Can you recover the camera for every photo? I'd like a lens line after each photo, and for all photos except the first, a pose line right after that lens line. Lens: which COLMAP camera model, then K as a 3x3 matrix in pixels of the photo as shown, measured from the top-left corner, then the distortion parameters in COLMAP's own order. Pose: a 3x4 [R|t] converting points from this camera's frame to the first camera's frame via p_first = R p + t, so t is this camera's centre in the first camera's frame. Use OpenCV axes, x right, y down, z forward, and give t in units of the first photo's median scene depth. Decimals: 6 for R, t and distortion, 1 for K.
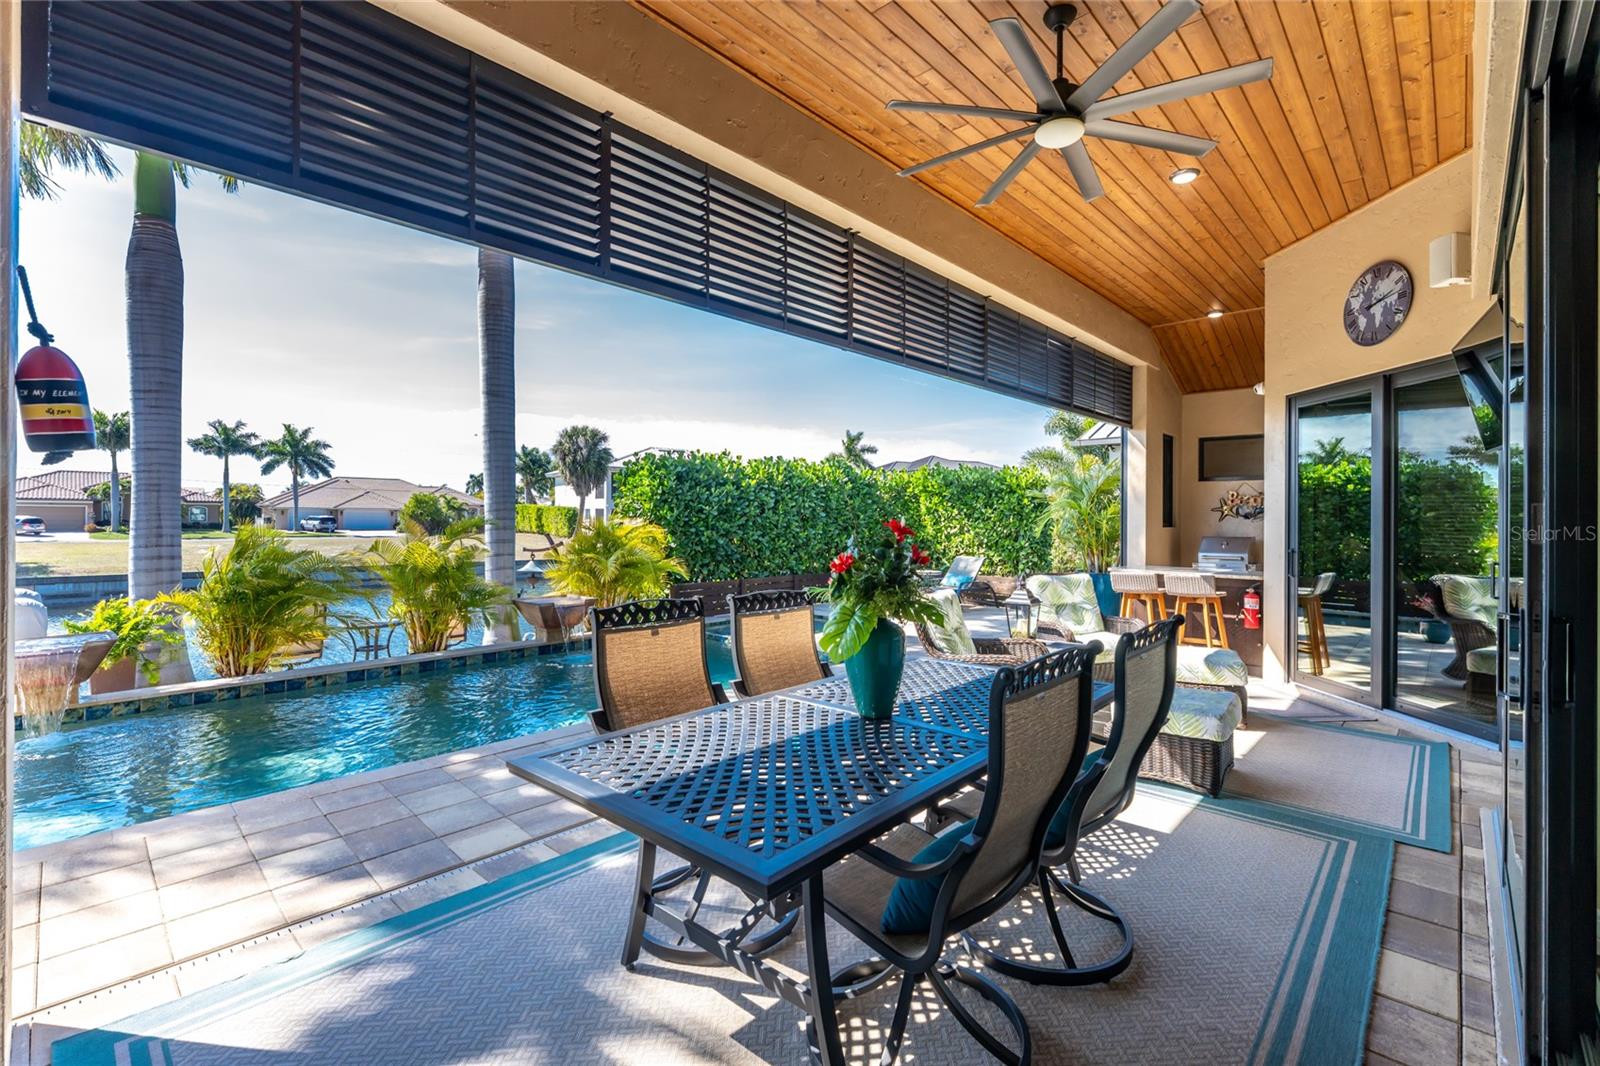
lens RADIAL K [[713.2, 0, 831.0], [0, 713.2, 529.4], [0, 0, 1]] dist [-0.000758, 0.000157]
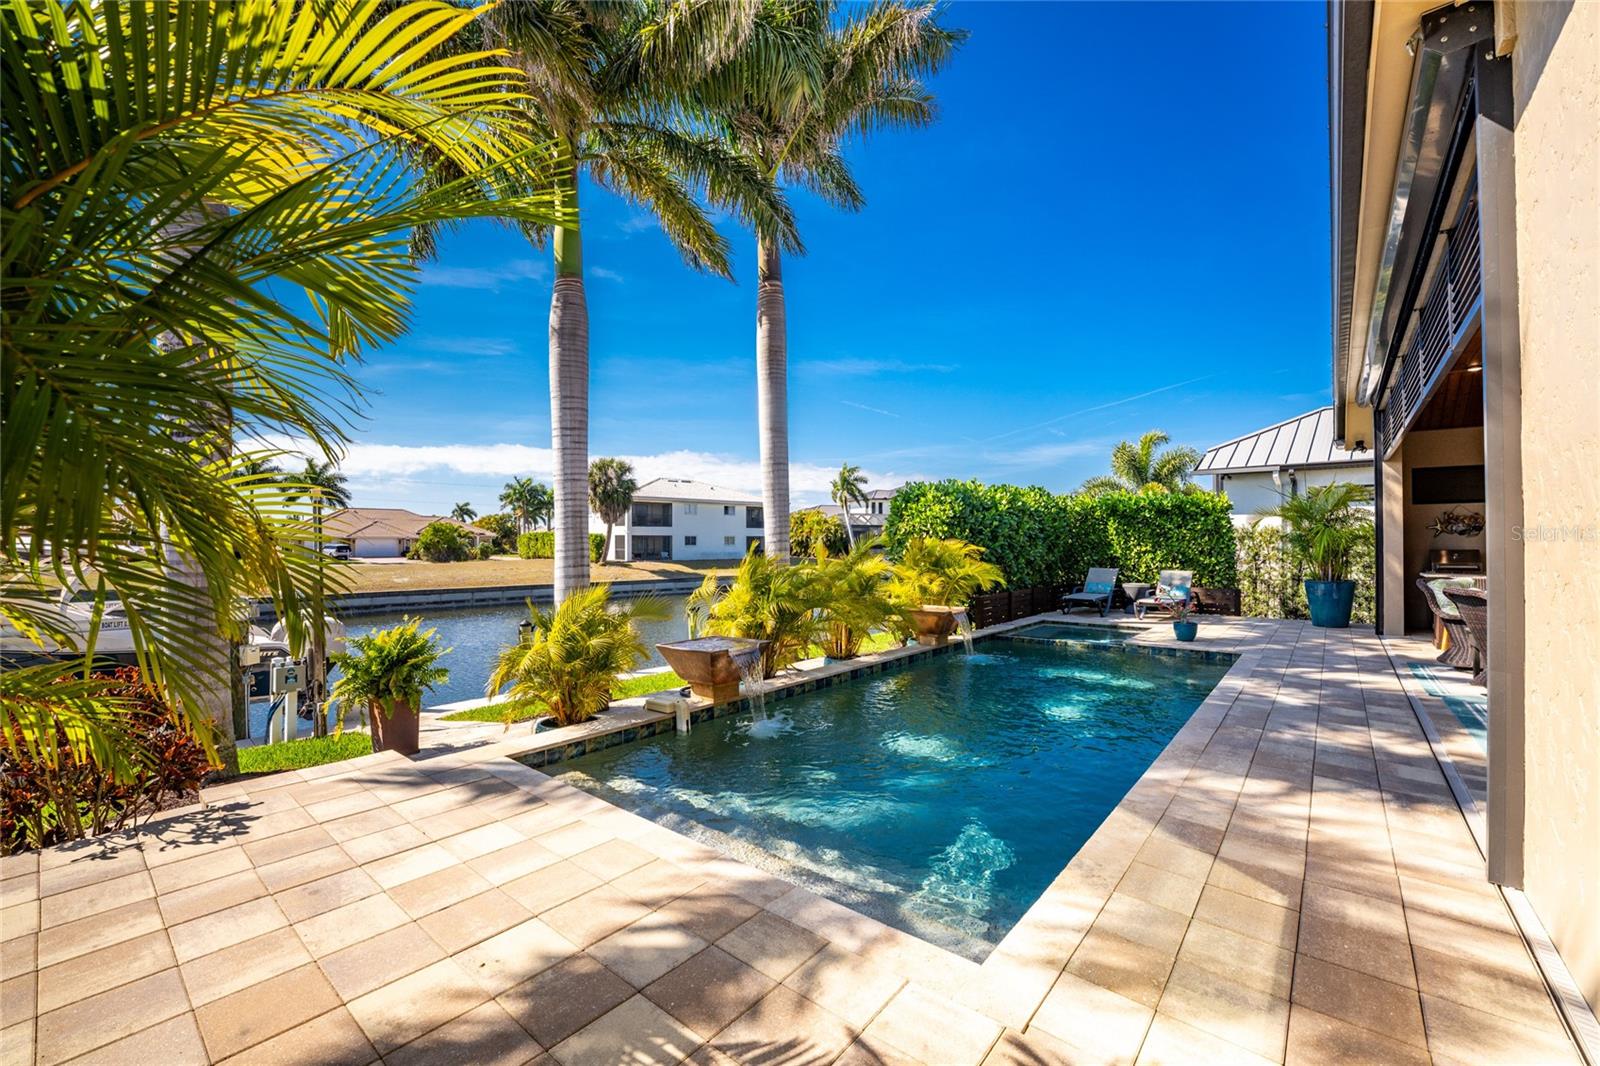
lens RADIAL K [[659.0, 0, 786.9], [0, 659.0, 543.6], [0, 0, 1]] dist [-0.000180, -0.001195]
pose [[0.999502, -0.007953, 0.030548, -0.596572], [0.008427, 0.999846, -0.015414, 0.006228], [-0.030420, 0.015663, 0.999414, -0.044705]]
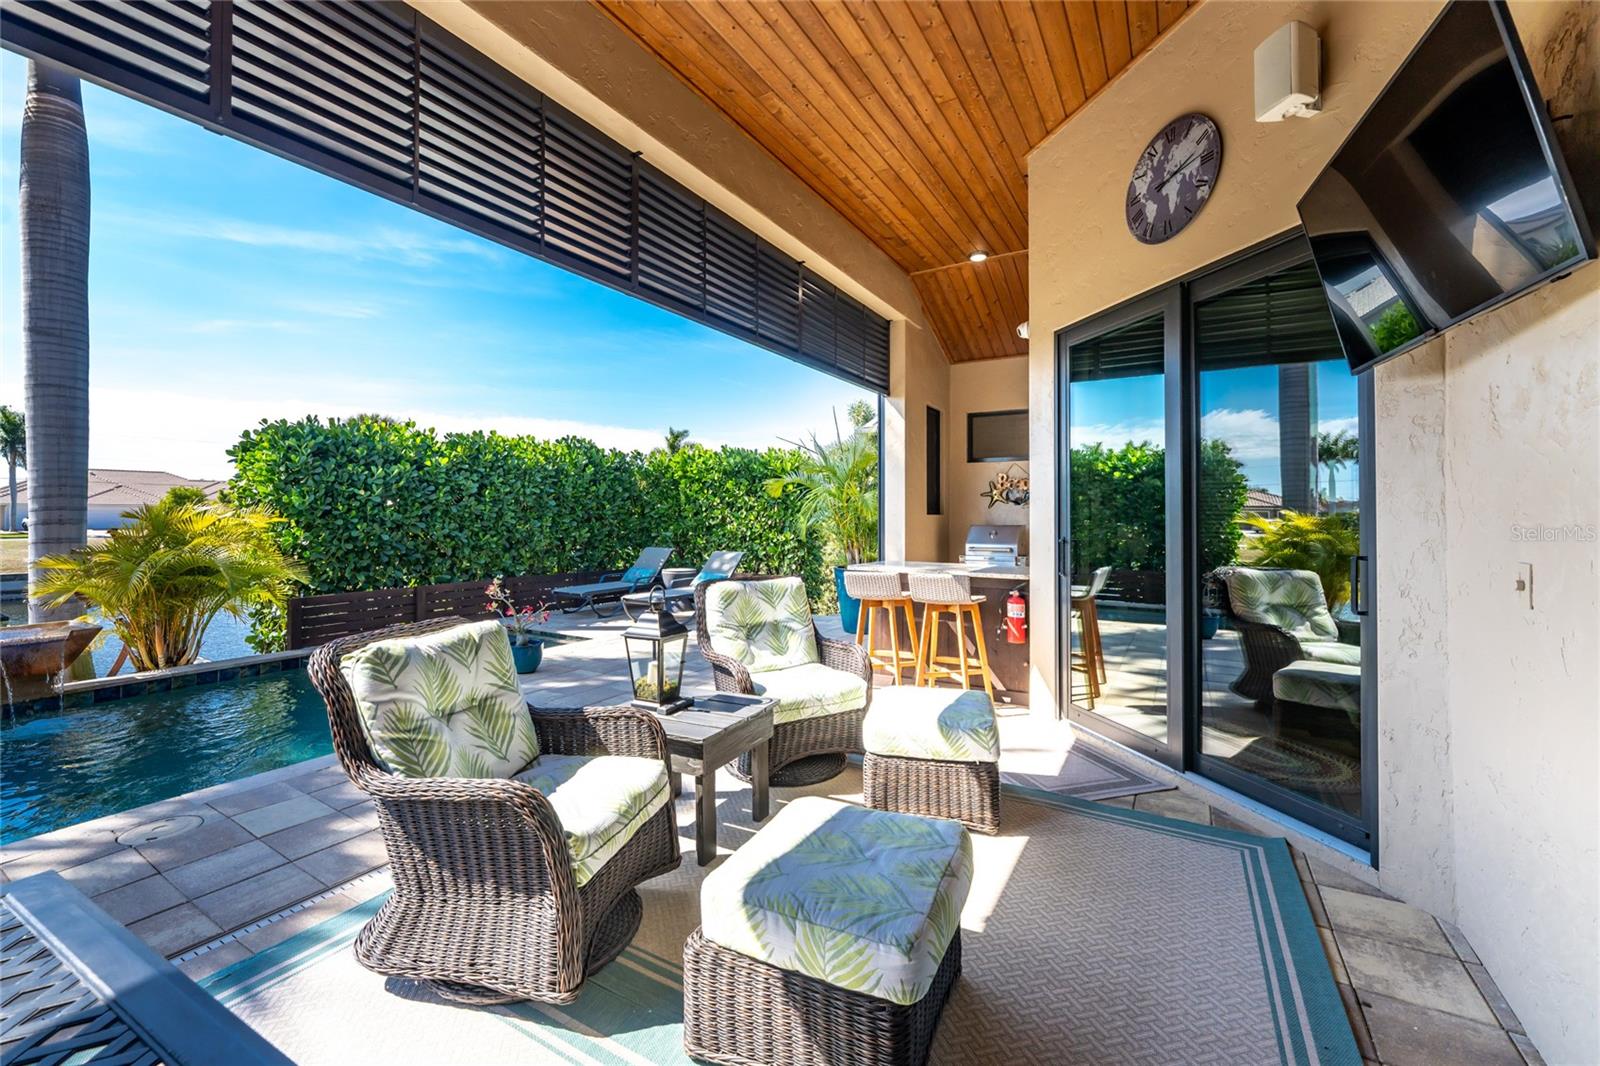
lens RADIAL K [[659.0, 0, 813.3], [0, 659.0, 521.5], [0, 0, 1]] dist [-0.000180, -0.001195]
pose [[0.978017, -0.006128, 0.208437, 0.167775], [0.007150, 0.999966, -0.004152, 0.007469], [-0.208404, 0.005551, 0.978027, 0.258247]]
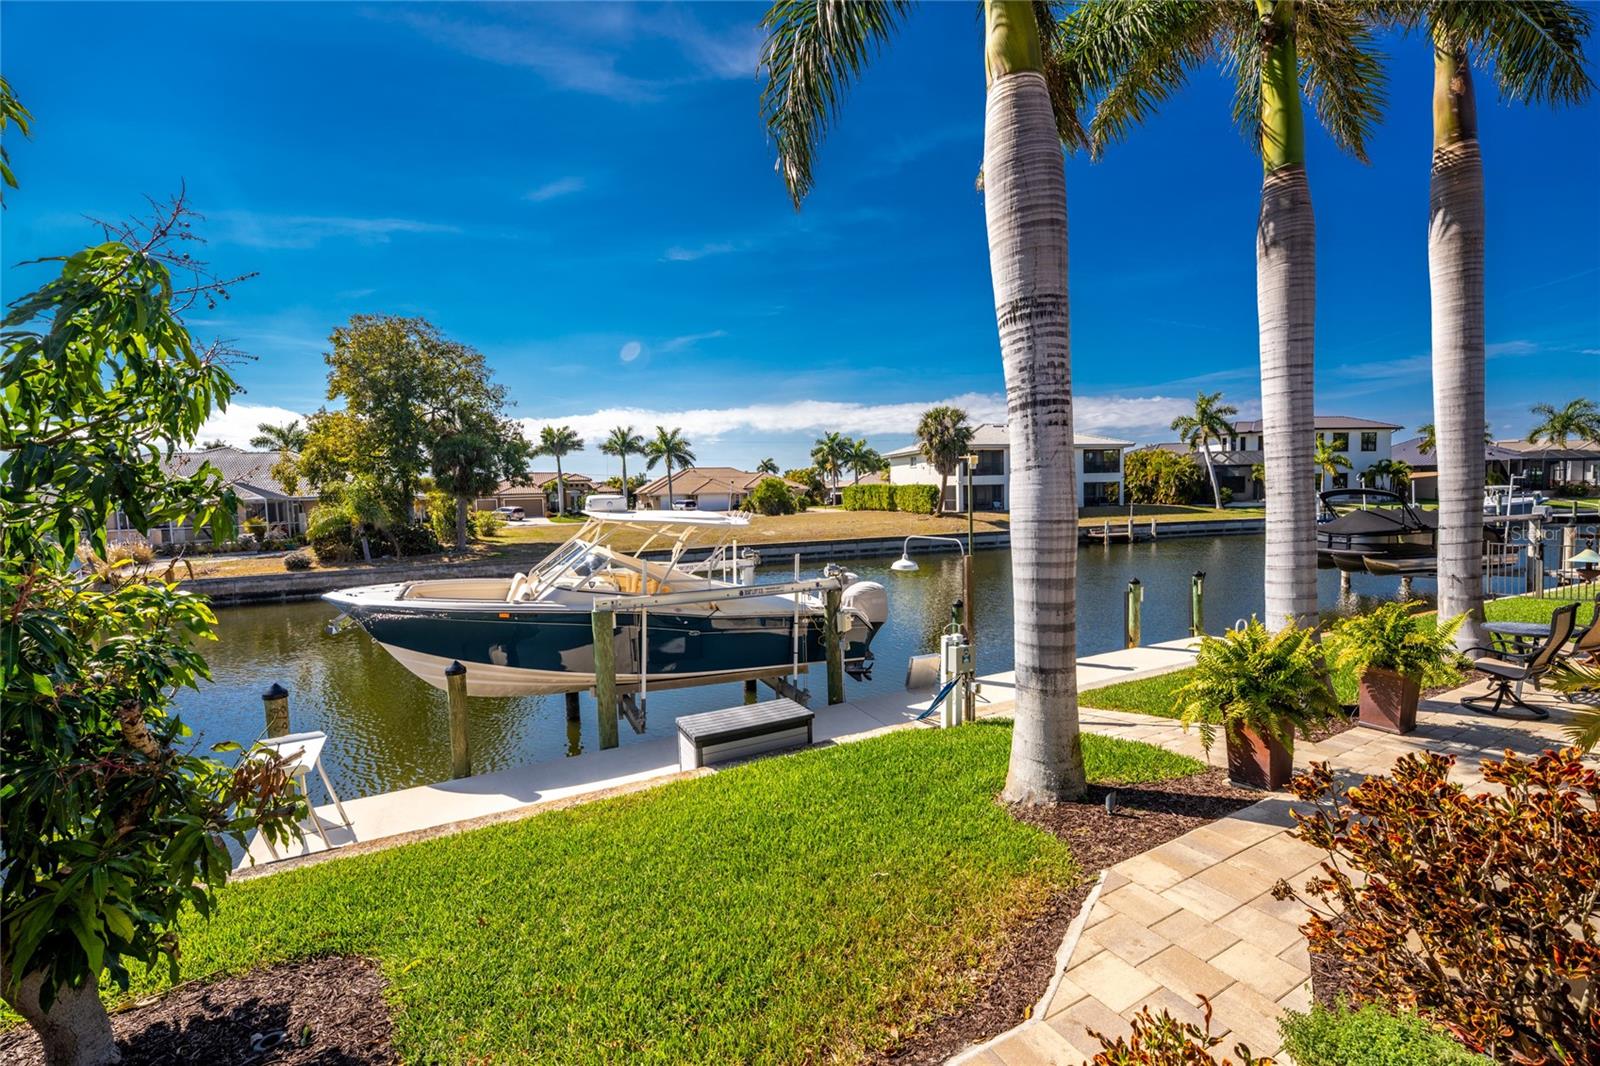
lens RADIAL K [[659.0, 0, 793.8], [0, 659.0, 530.2], [0, 0, 1]] dist [-0.000180, -0.001195]
pose [[0.935850, -0.013313, -0.352146, -1.157566], [0.028133, 0.998919, 0.036999, -0.033842], [0.351273, -0.044532, 0.935213, -0.001000]]
